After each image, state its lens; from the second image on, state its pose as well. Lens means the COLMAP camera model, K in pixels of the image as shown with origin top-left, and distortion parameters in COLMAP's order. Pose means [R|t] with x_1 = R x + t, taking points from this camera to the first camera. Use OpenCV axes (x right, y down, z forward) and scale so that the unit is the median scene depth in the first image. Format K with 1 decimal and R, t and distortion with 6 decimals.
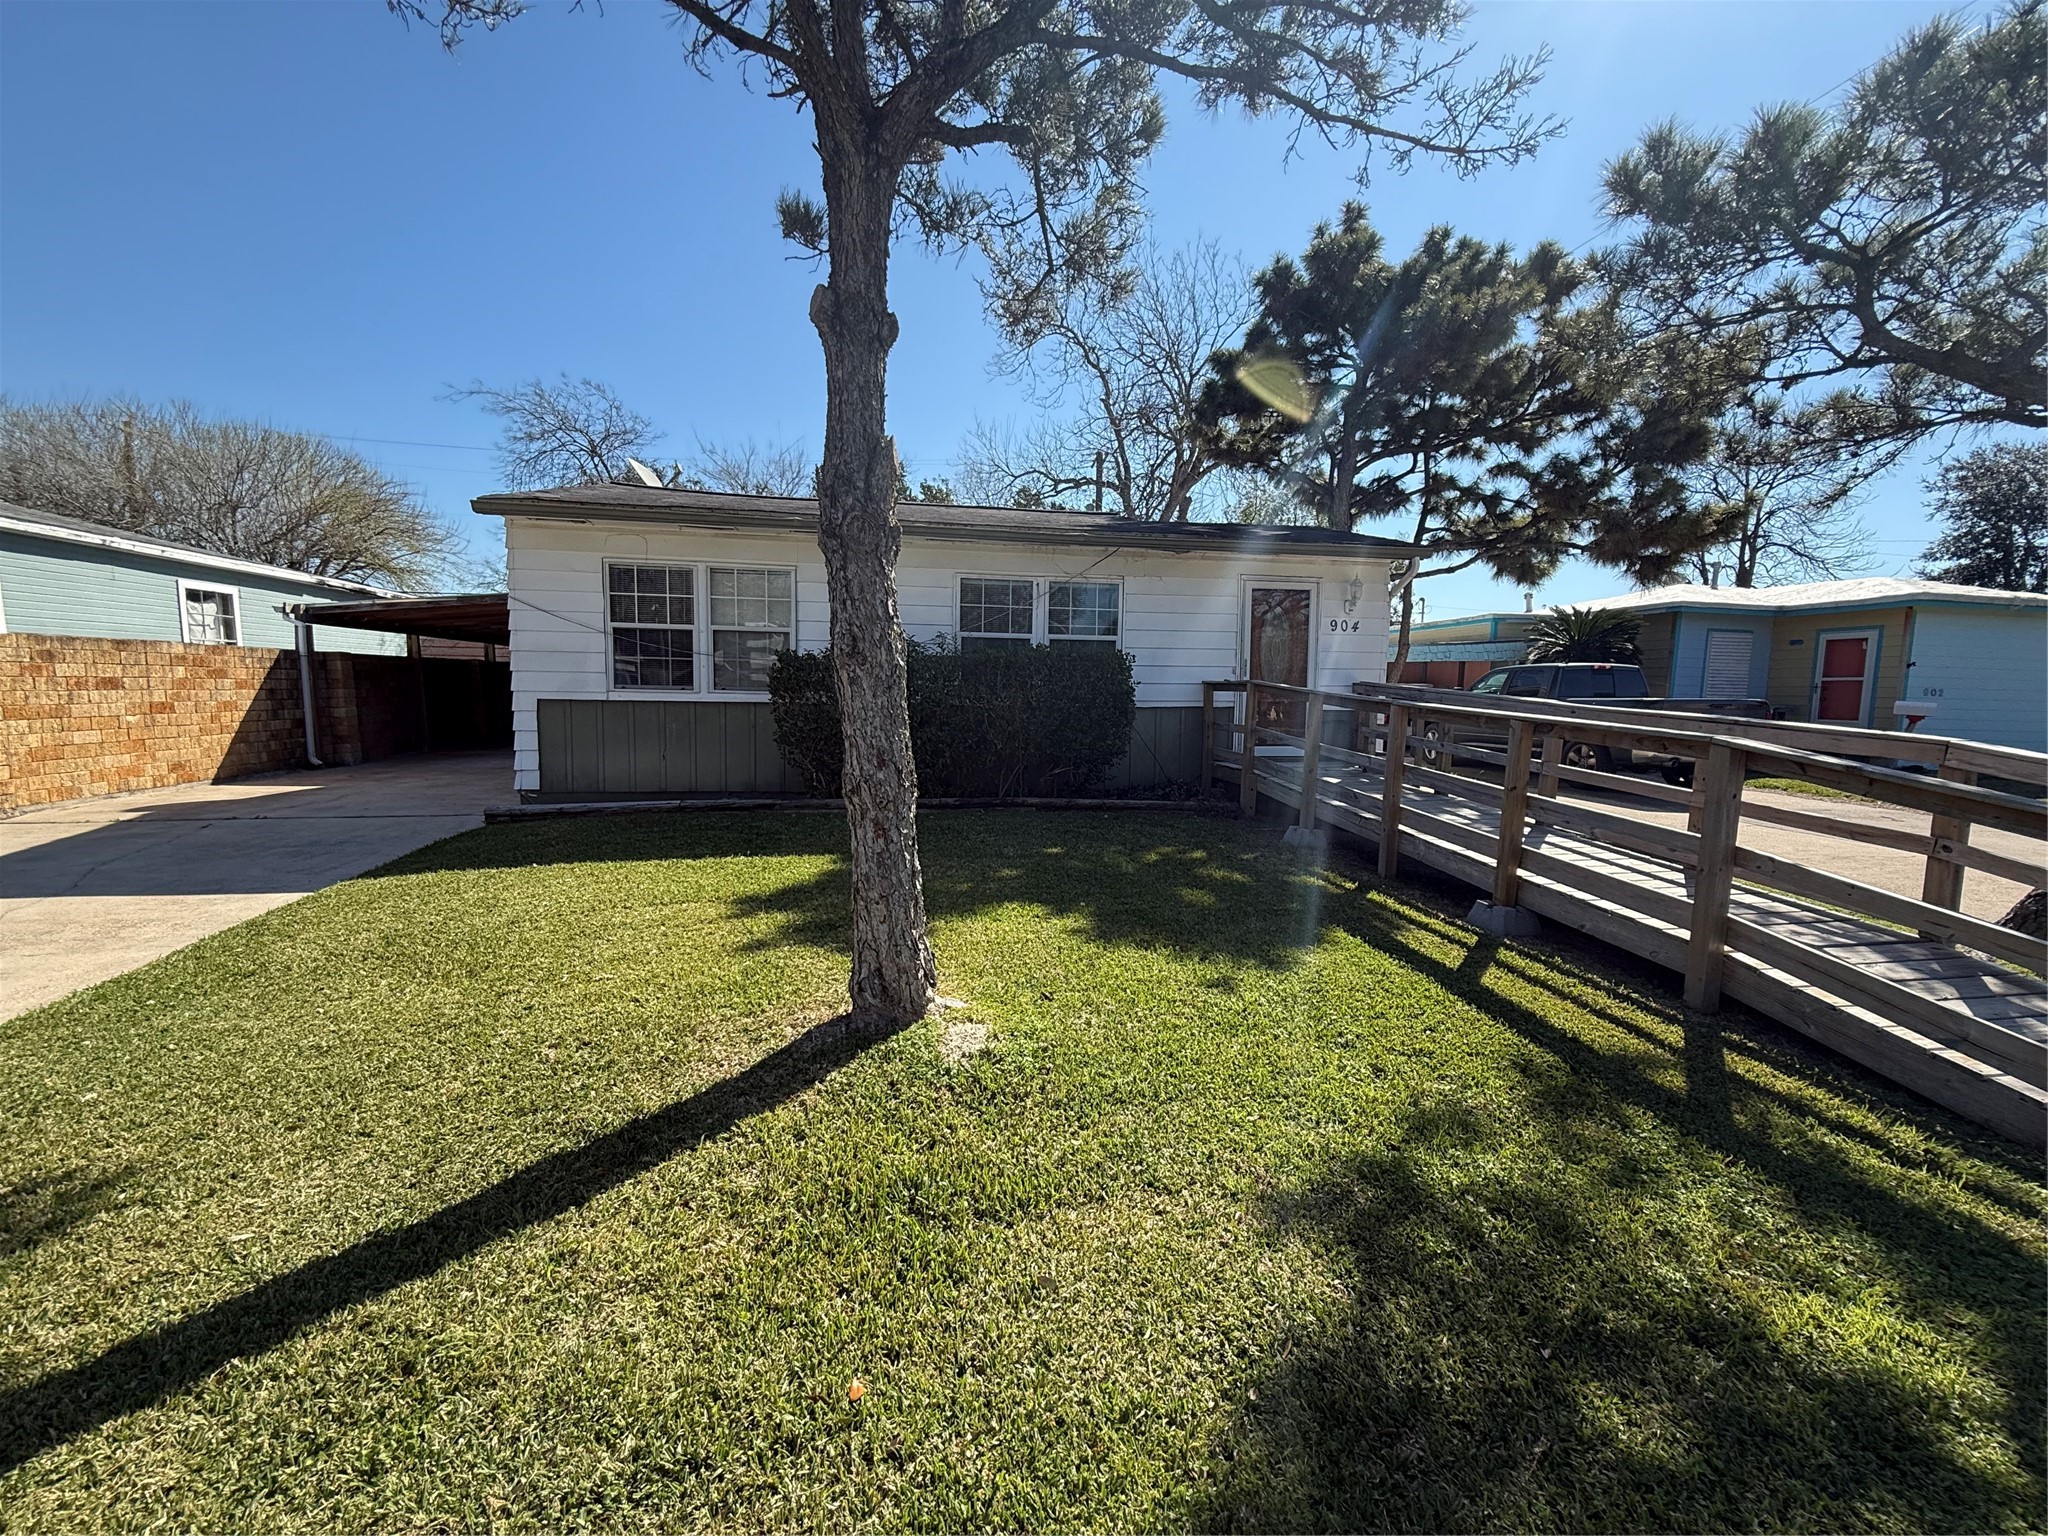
lens RADIAL K [[817.1, 0, 1024.9], [0, 817.1, 764.6], [0, 0, 1]] dist [0.000054, -0.000638]
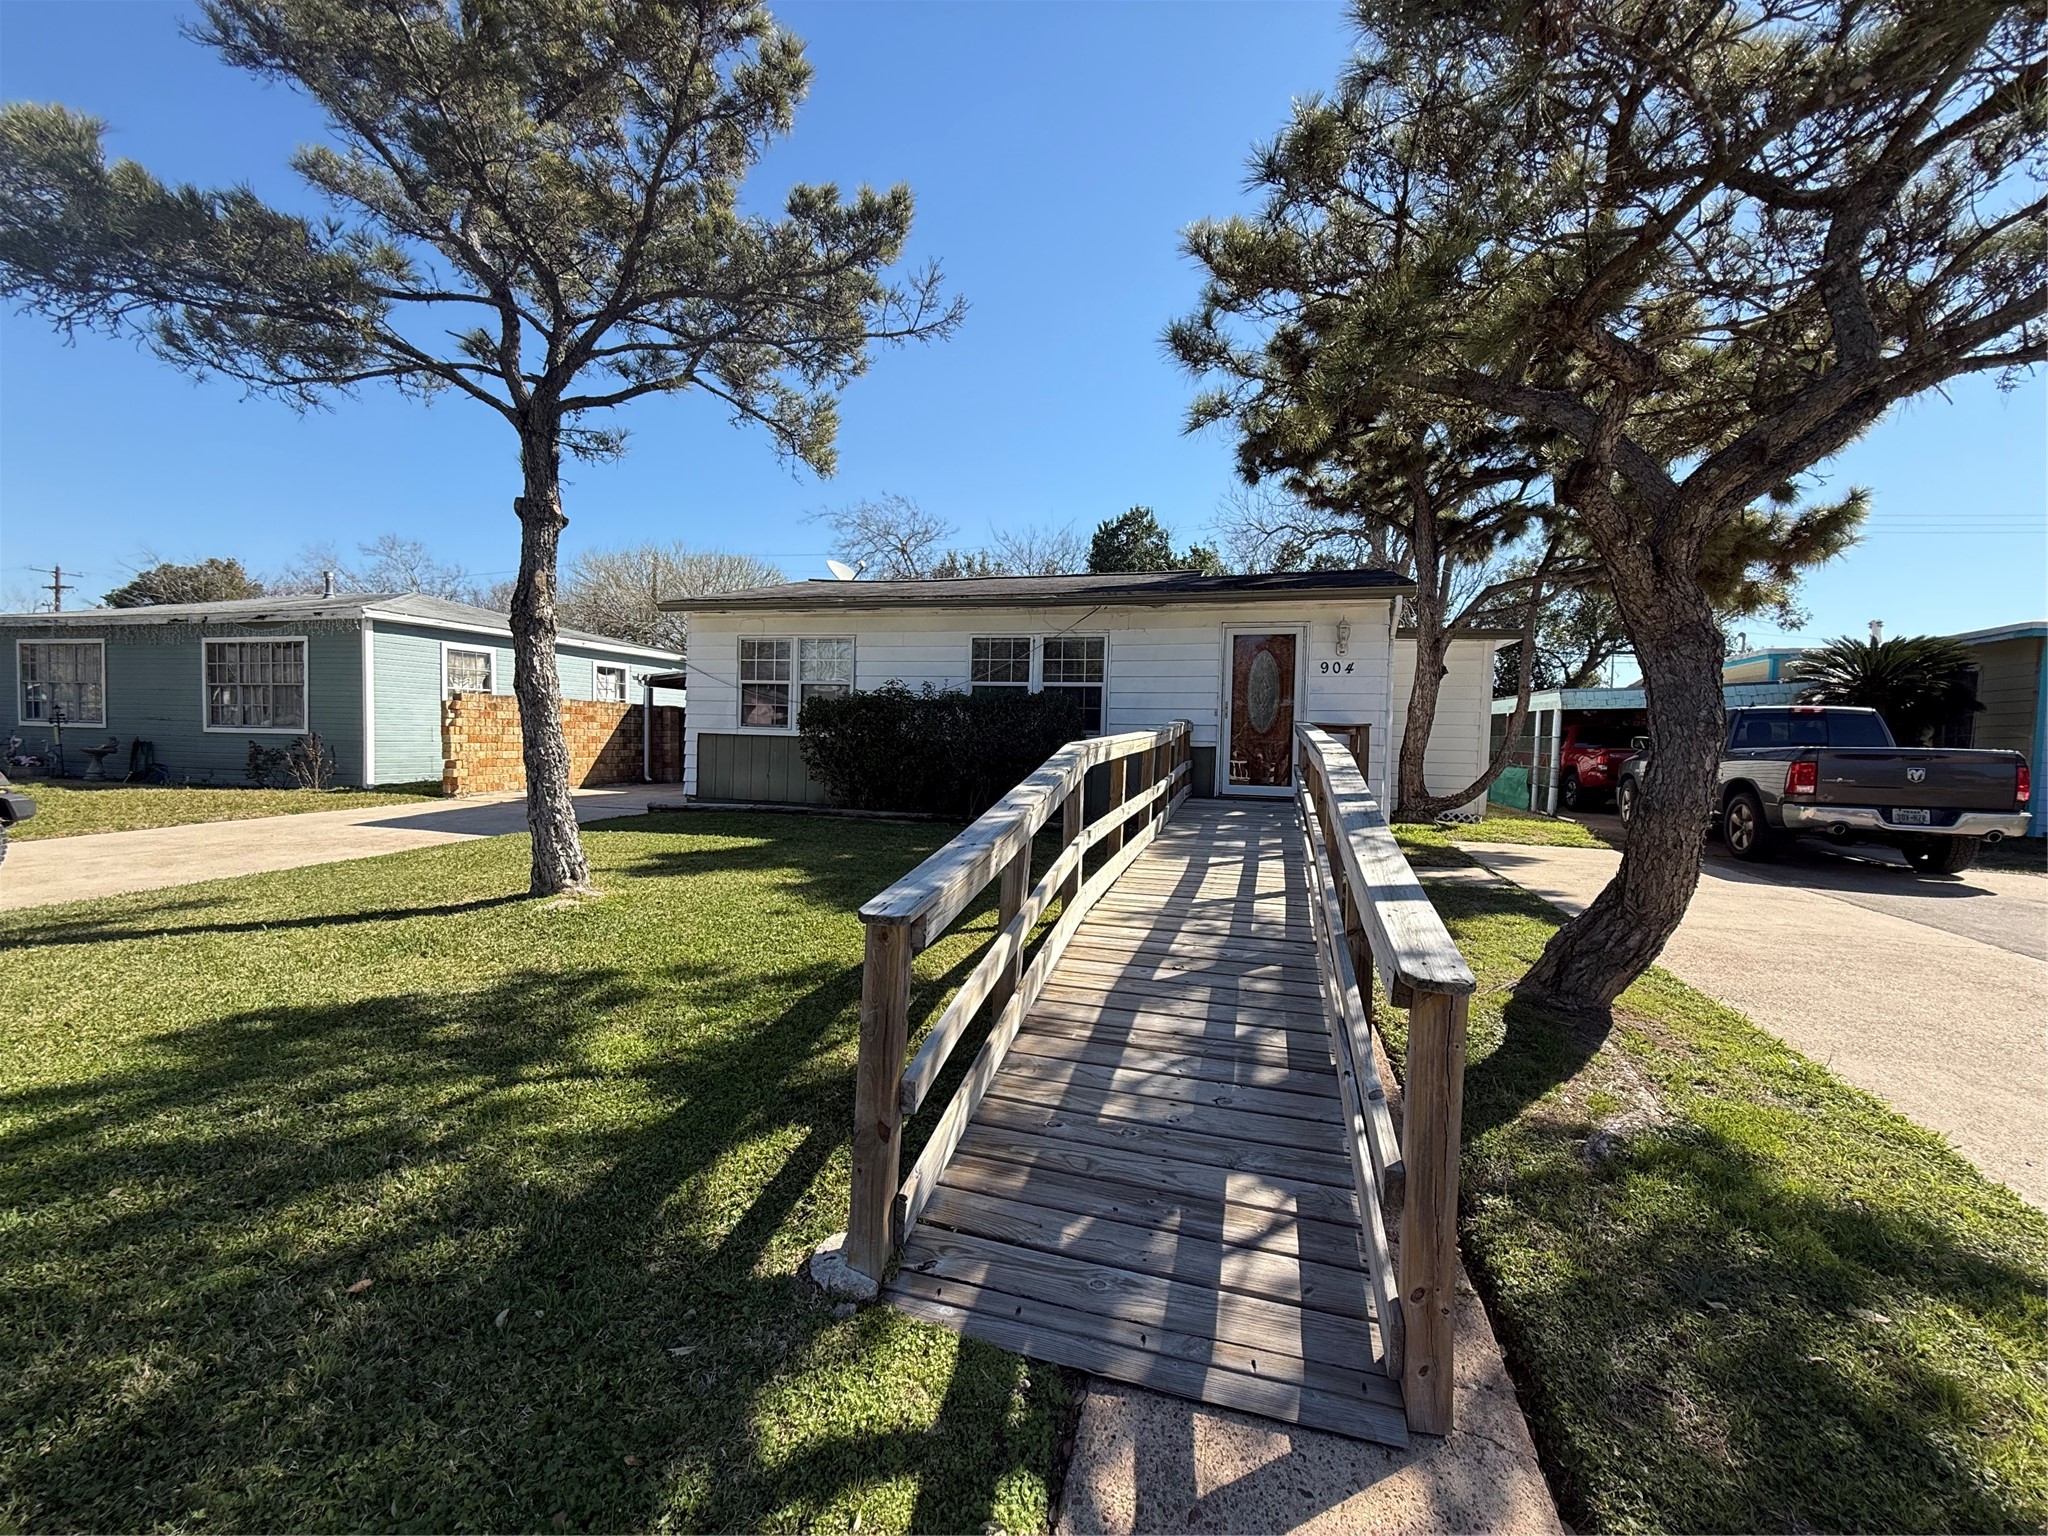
lens RADIAL K [[817.1, 0, 1021.7], [0, 817.1, 760.2], [0, 0, 1]] dist [0.000054, -0.000638]
pose [[0.899266, 0.020079, -0.436942, 0.523680], [-0.053786, 0.996441, -0.064907, 0.029941], [0.434083, 0.081870, 0.897145, -0.053571]]
